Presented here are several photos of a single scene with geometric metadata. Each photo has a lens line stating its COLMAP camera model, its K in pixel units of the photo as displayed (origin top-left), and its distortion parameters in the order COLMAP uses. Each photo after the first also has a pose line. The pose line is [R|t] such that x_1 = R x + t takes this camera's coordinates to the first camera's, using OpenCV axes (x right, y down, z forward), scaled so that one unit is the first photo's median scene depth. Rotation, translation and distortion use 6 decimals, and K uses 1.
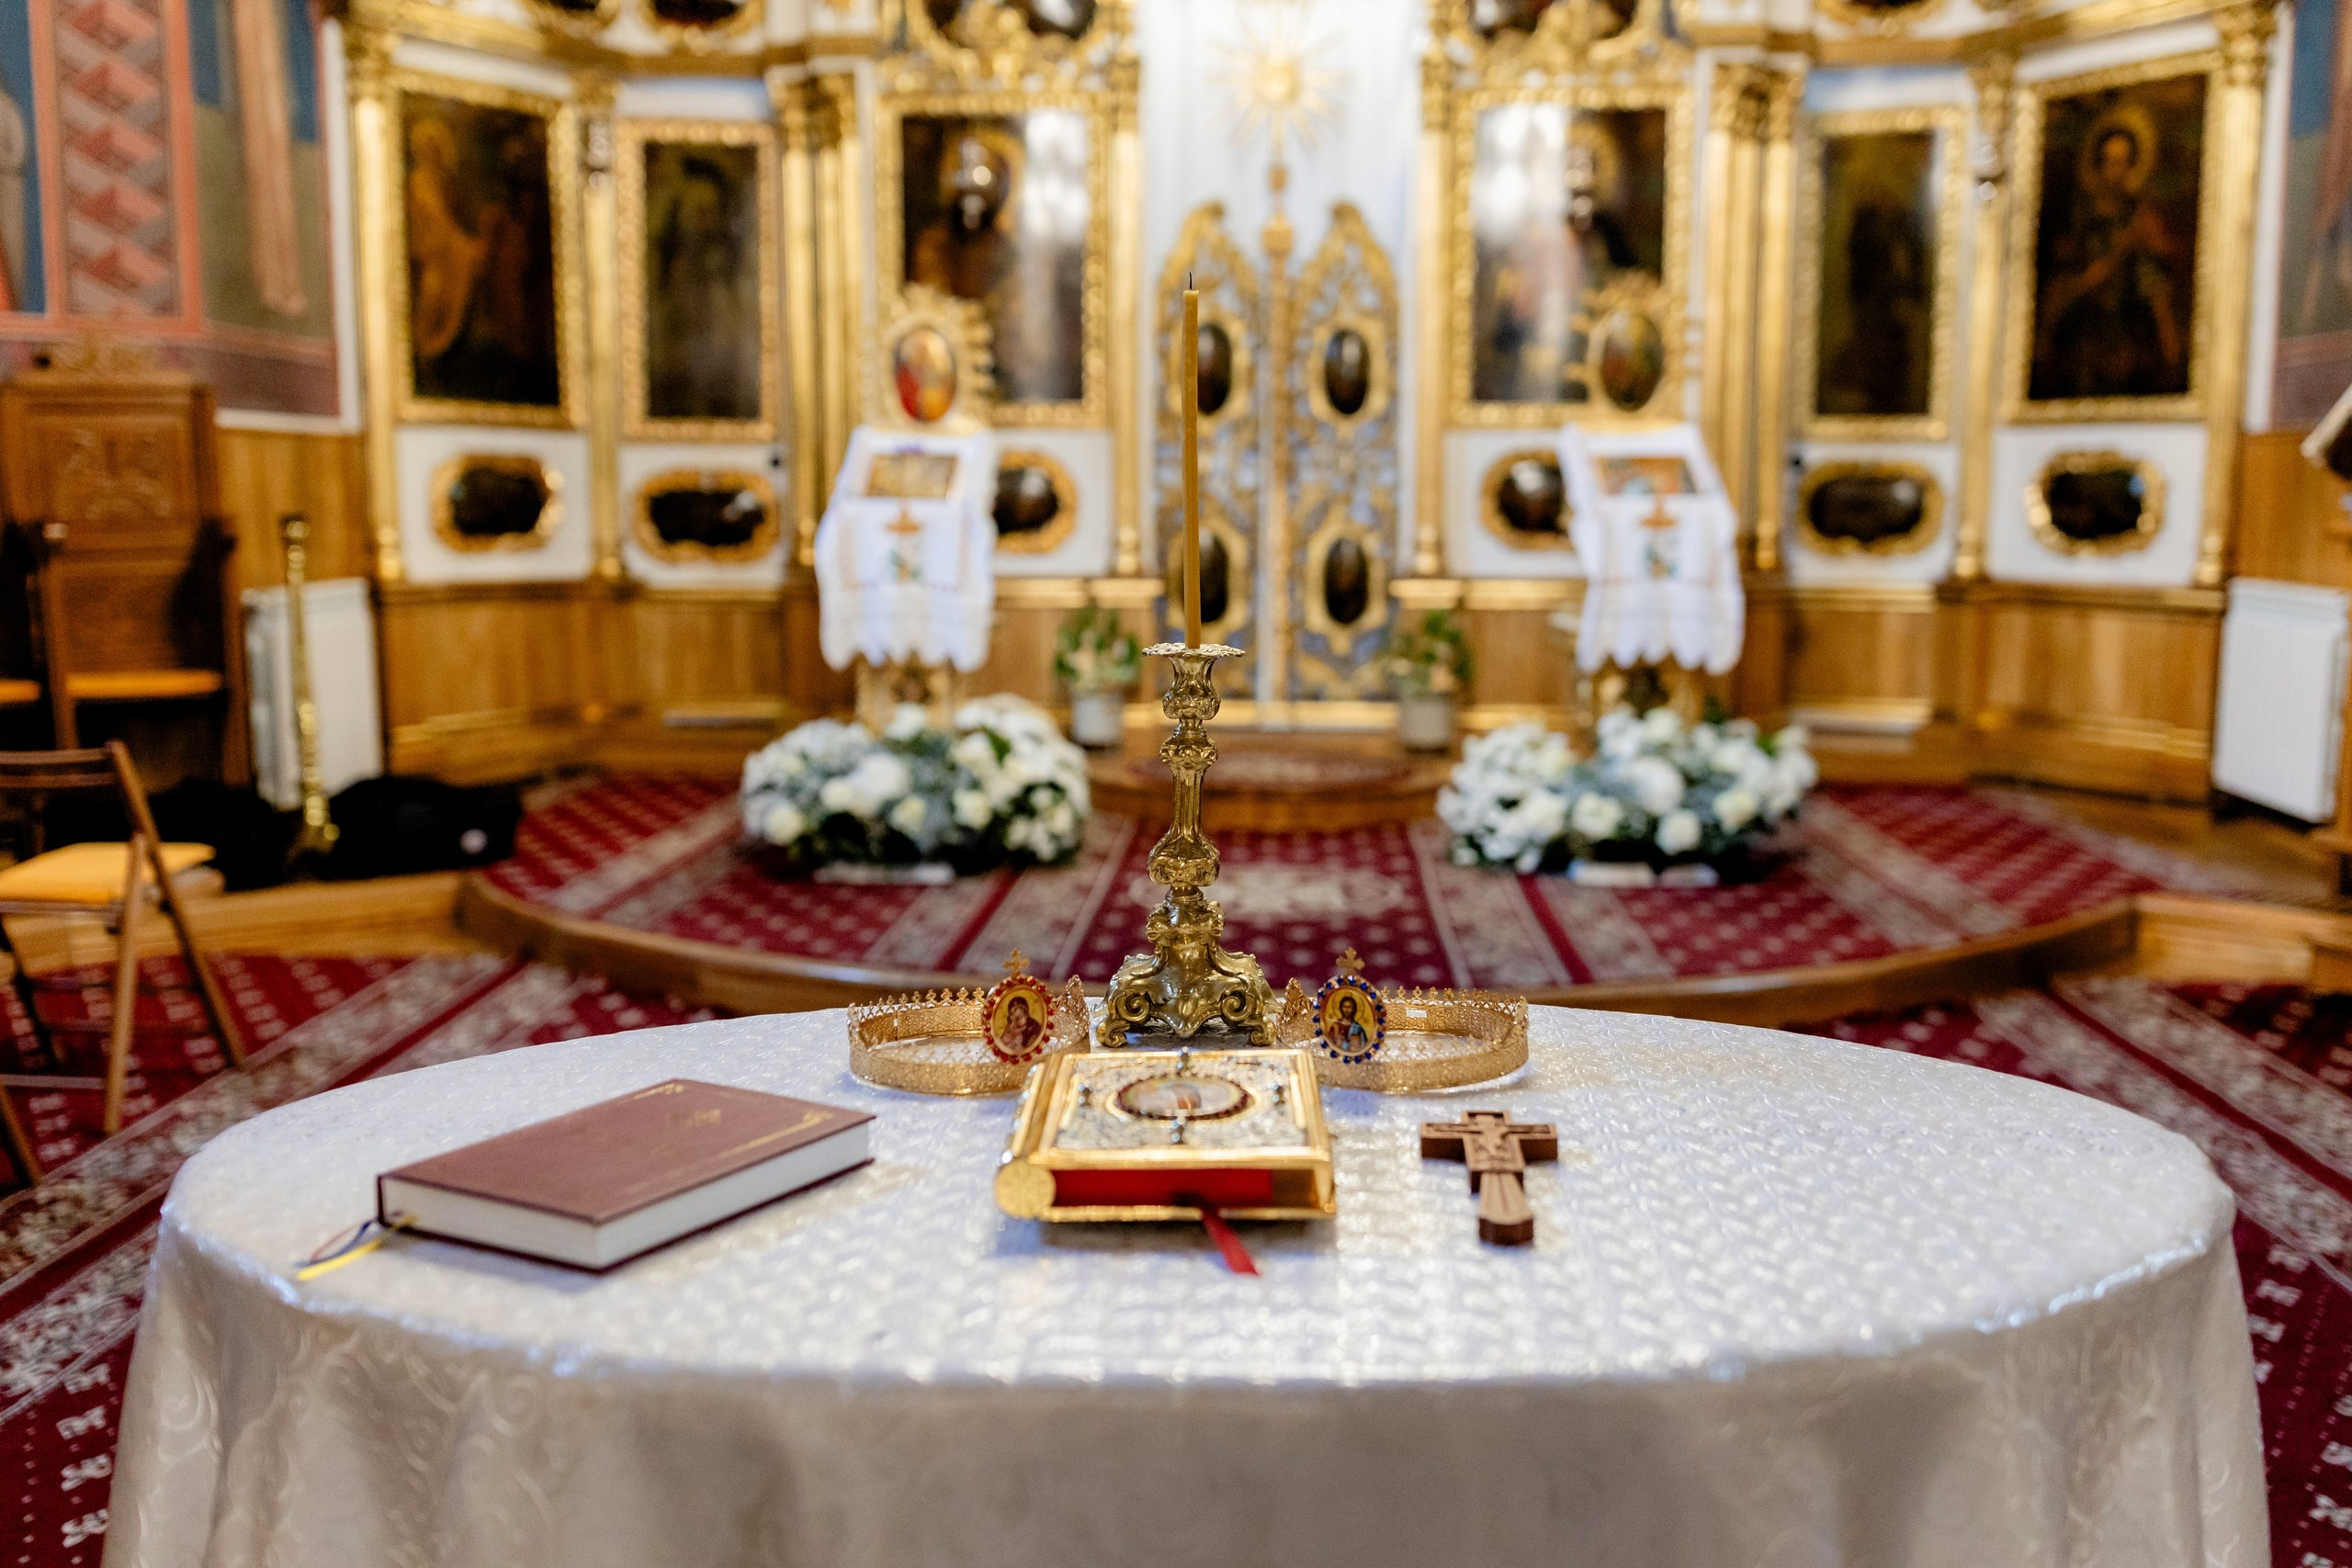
lens RADIAL K [[2316.8, 0, 1176.0], [0, 2316.8, 784.0], [0, 0, 1]] dist [0.006816, -0.024283]
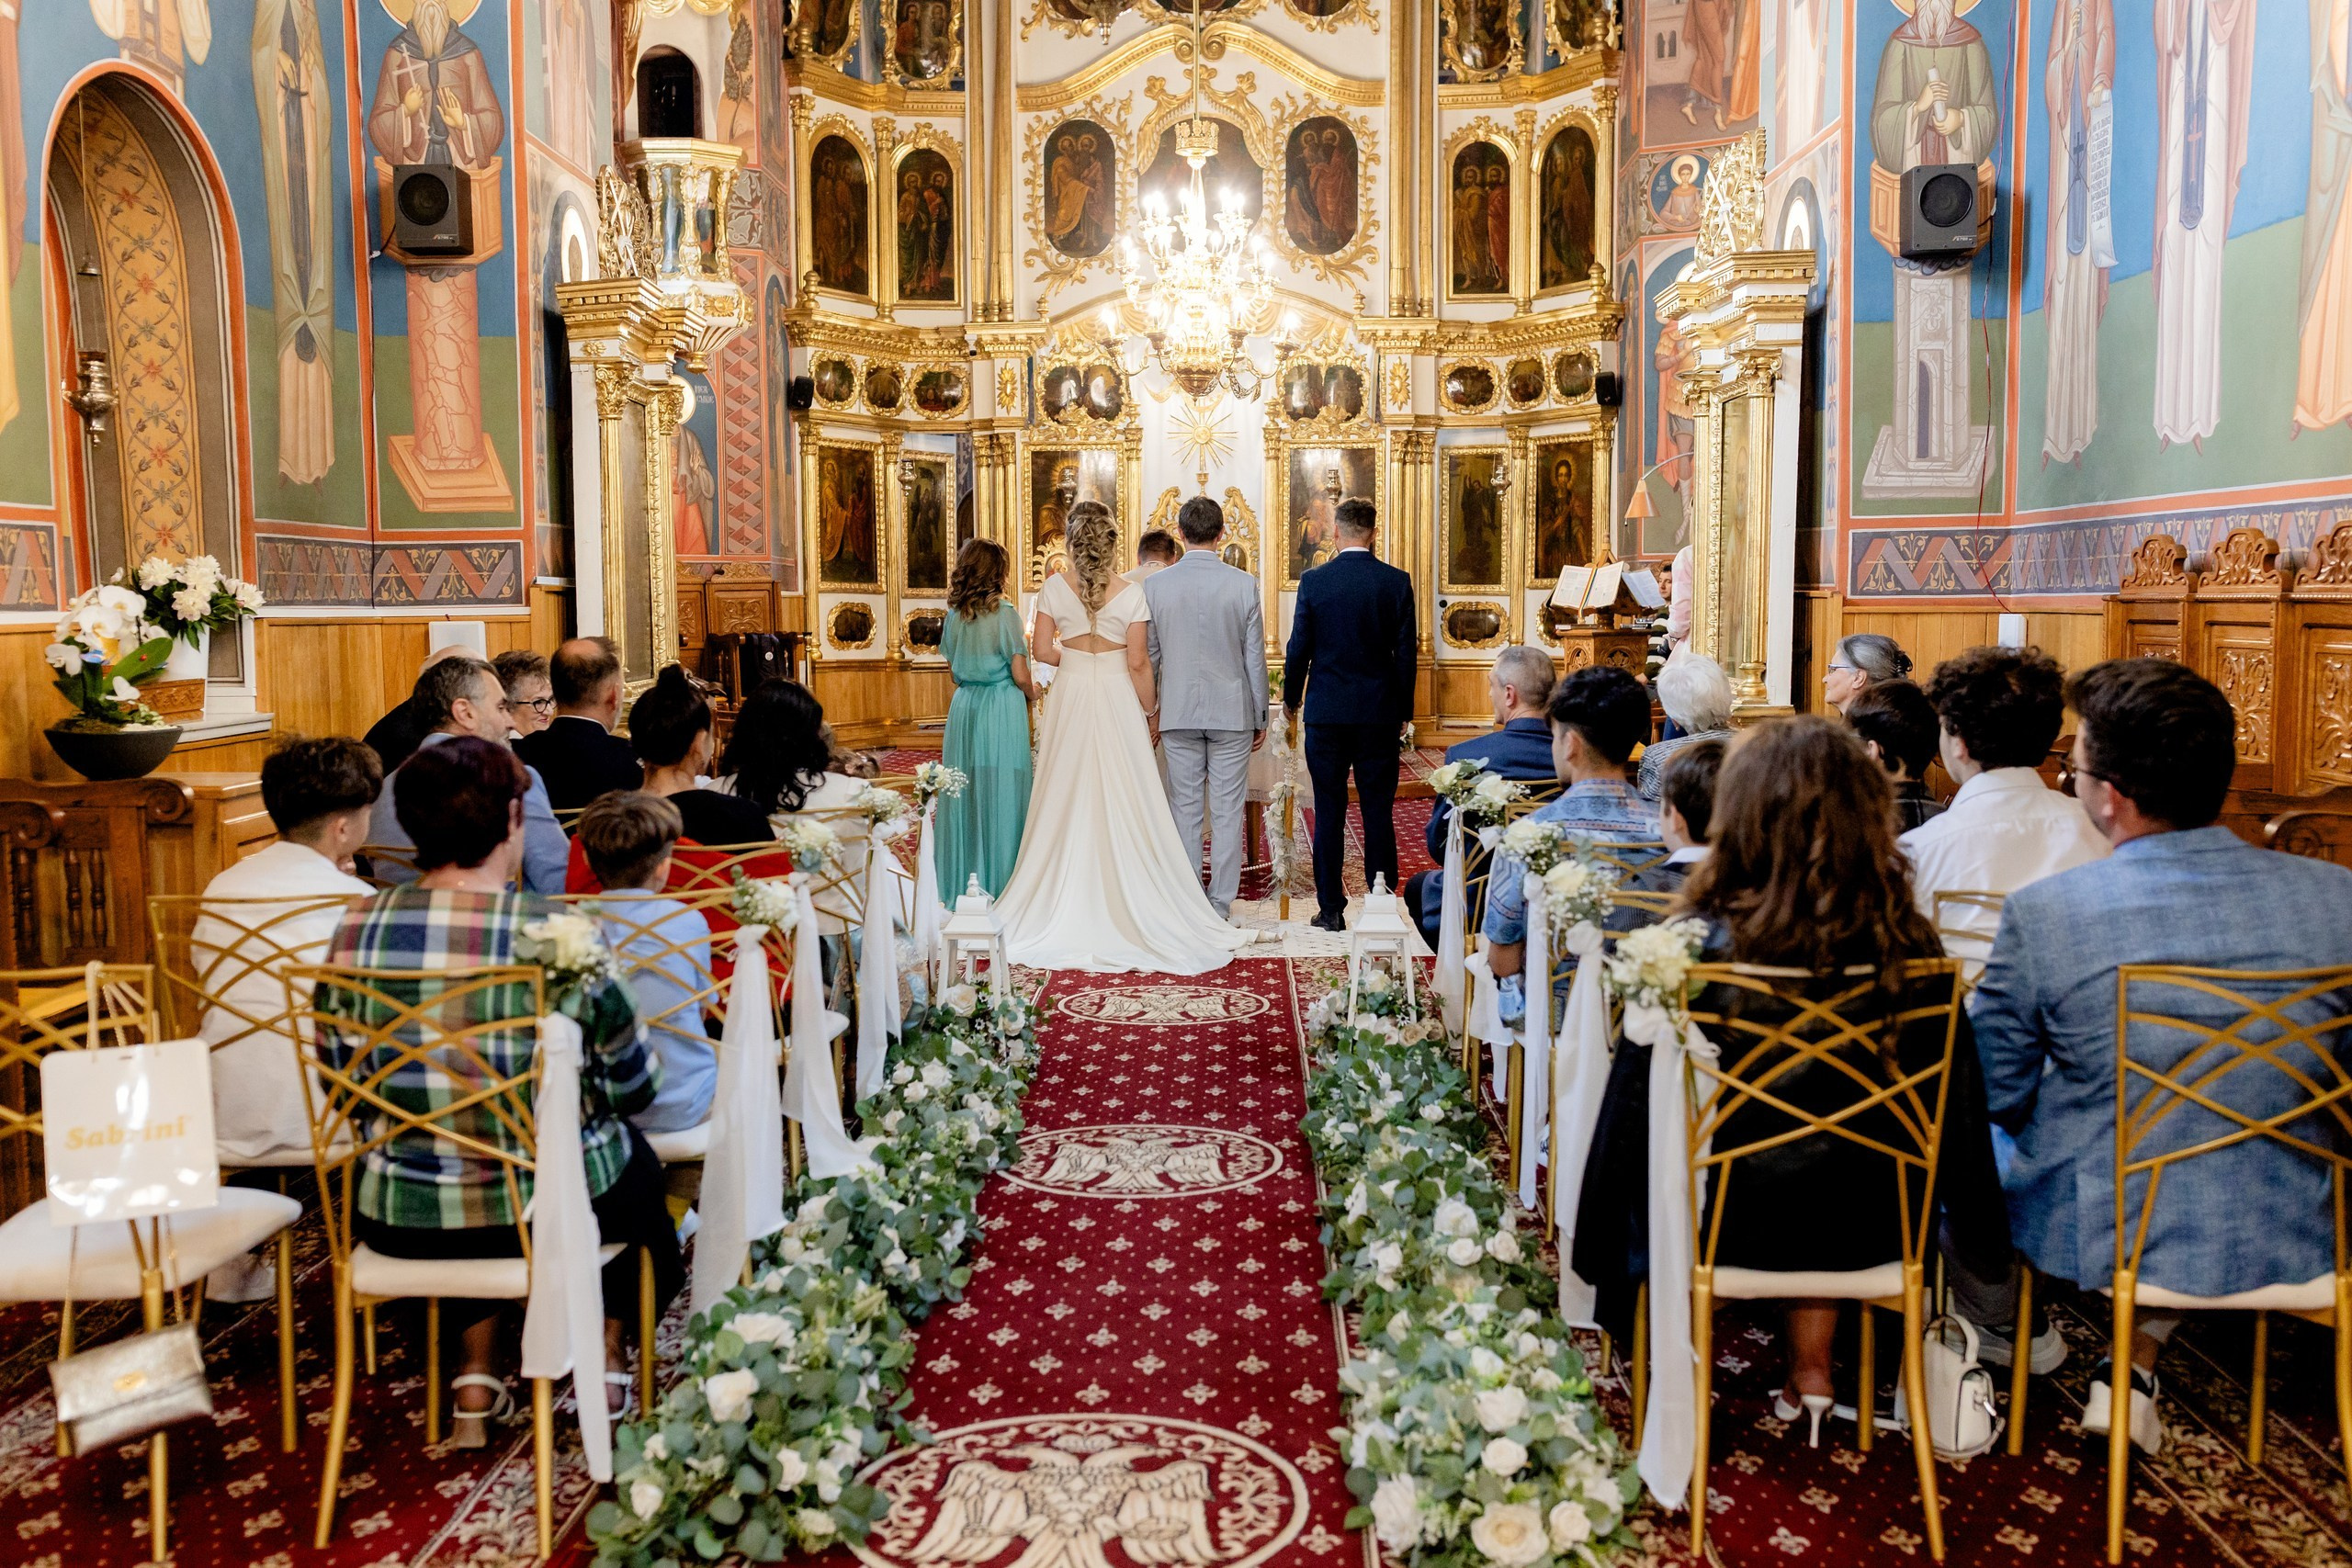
lens RADIAL K [[2284.6, 0, 1191.6], [0, 2284.6, 790.3], [0, 0, 1]] dist [0.003542, -0.012613]
pose [[0.998553, -0.010586, 0.052728, -0.086710], [0.013504, 0.998378, -0.055302, 0.160731], [-0.052057, 0.055934, 0.997076, -1.187012]]
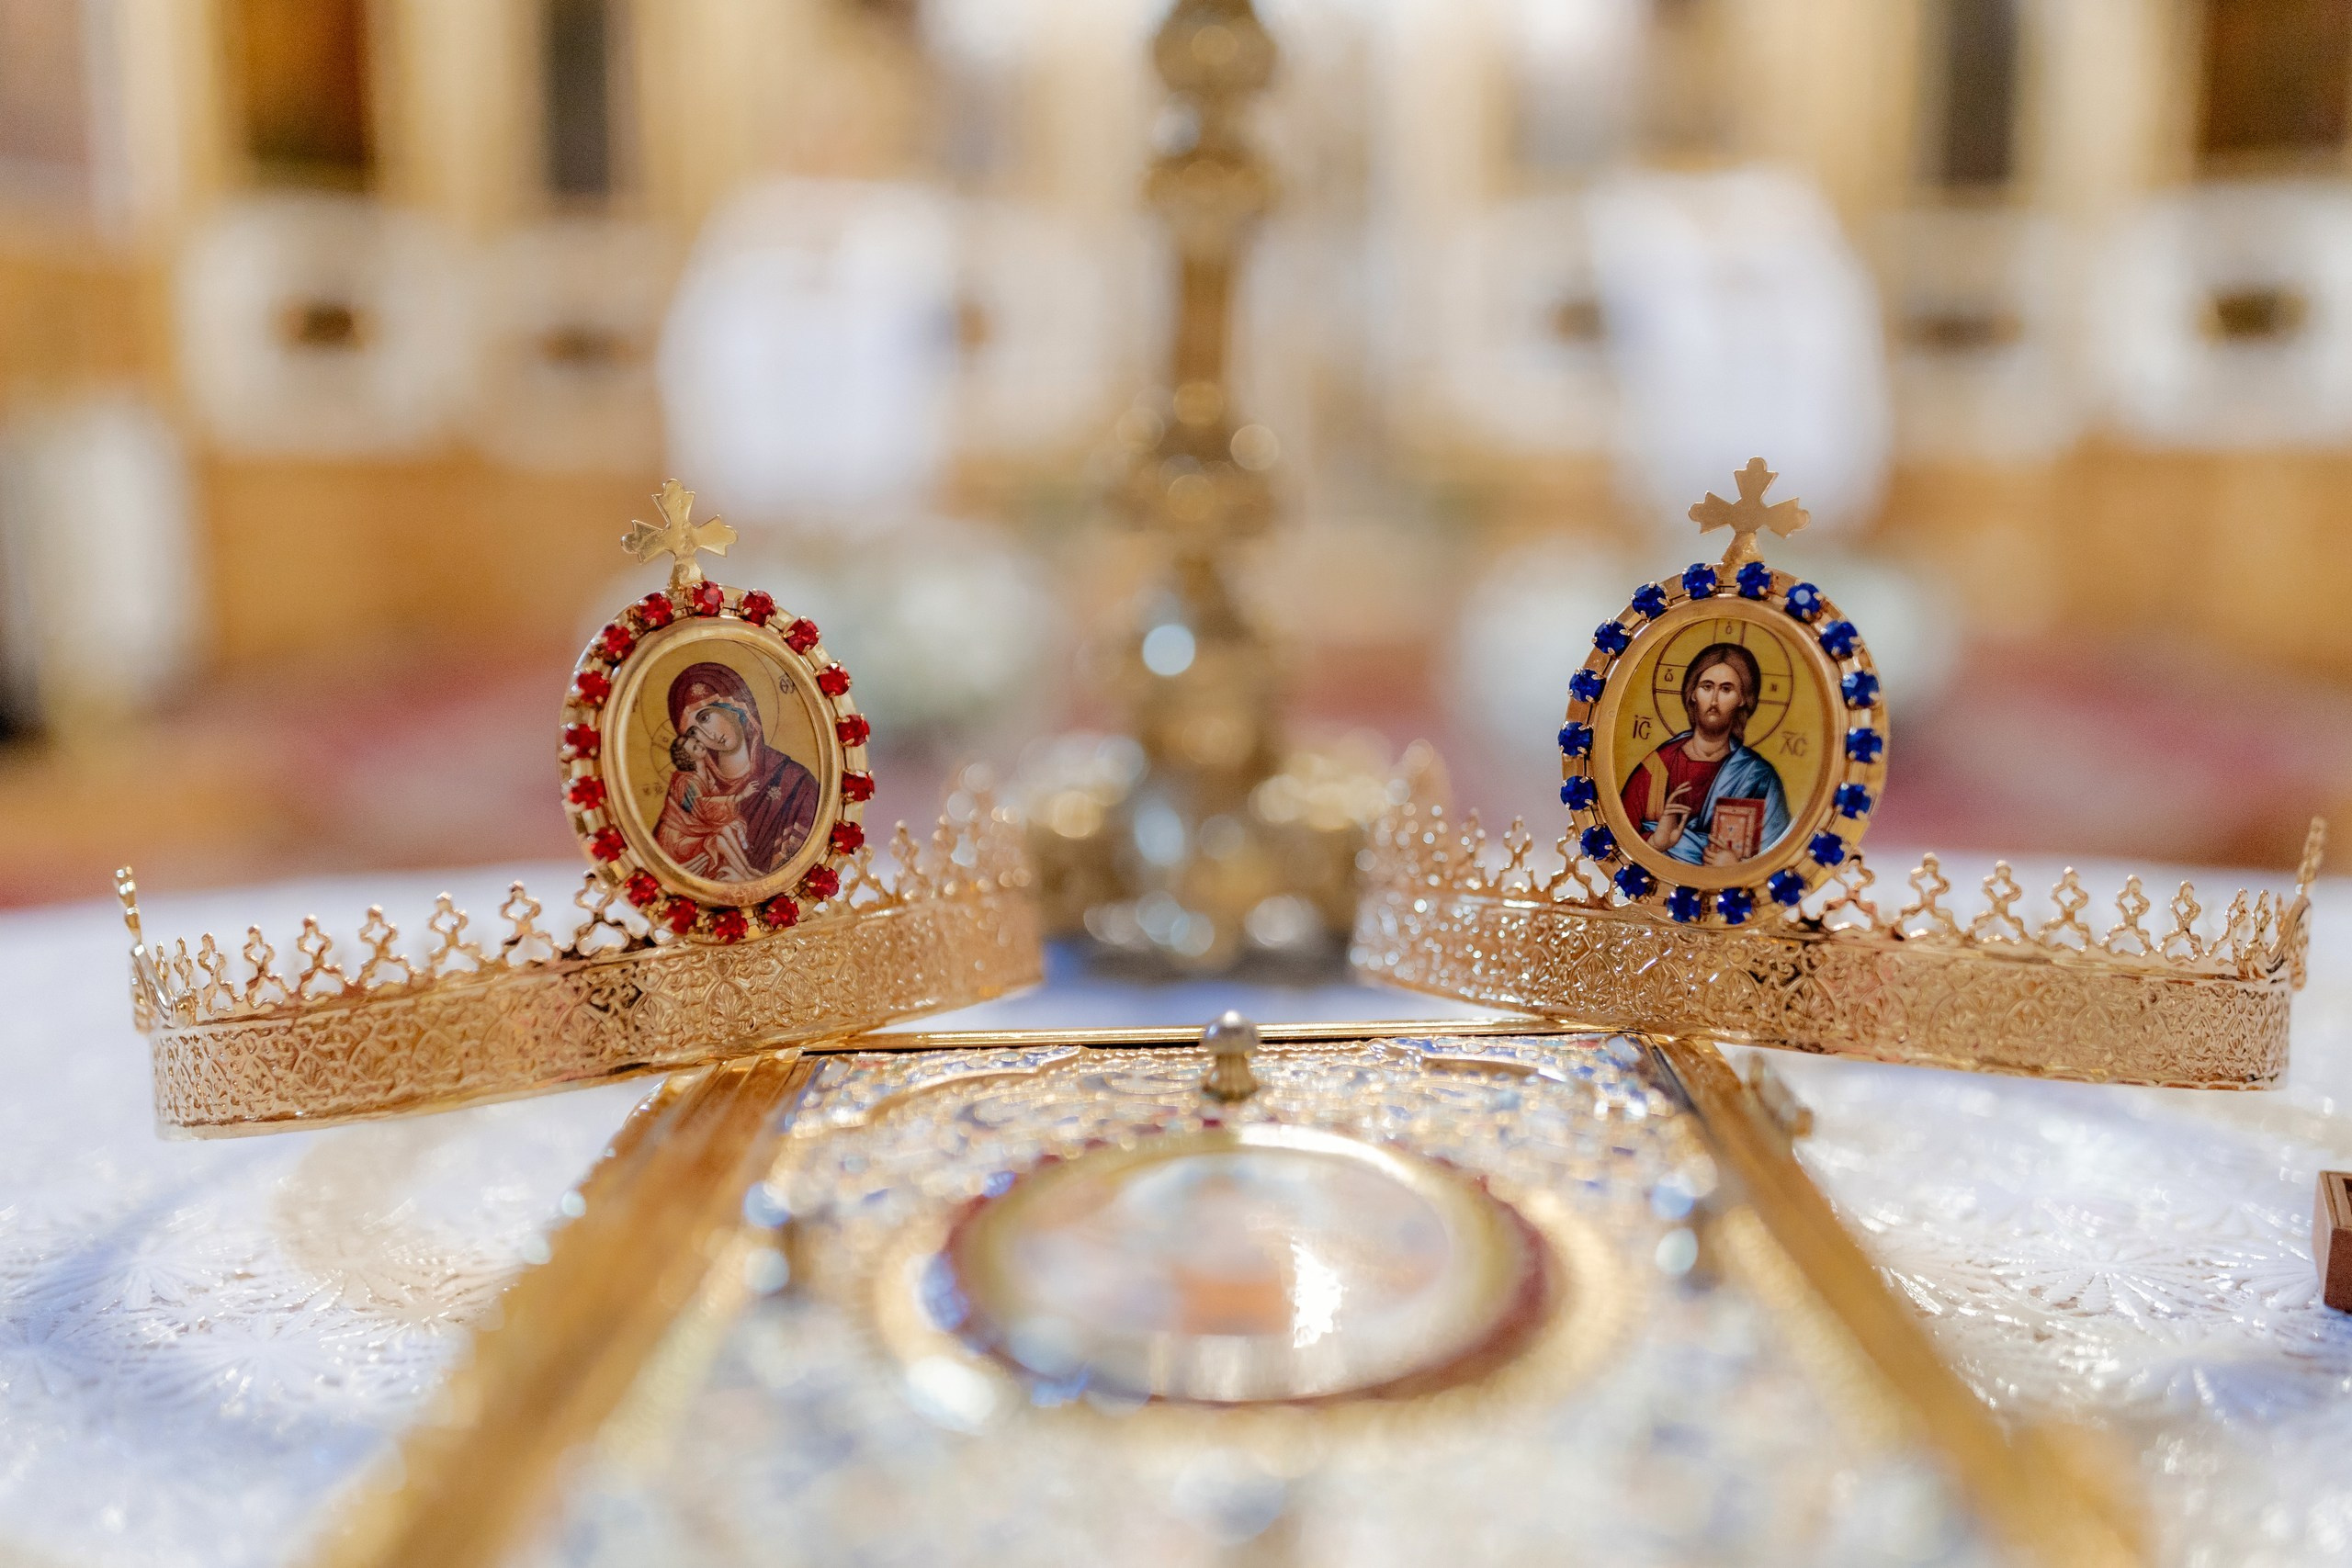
lens RADIAL K [[2316.8, 0, 1176.0], [0, 2316.8, 784.0], [0, 0, 1]] dist [0.006816, -0.024283]
pose [[0.999861, -0.000628, 0.016659, -0.003075], [0.000258, 0.999754, 0.022193, 0.023453], [-0.016669, -0.022185, 0.999615, 0.166144]]
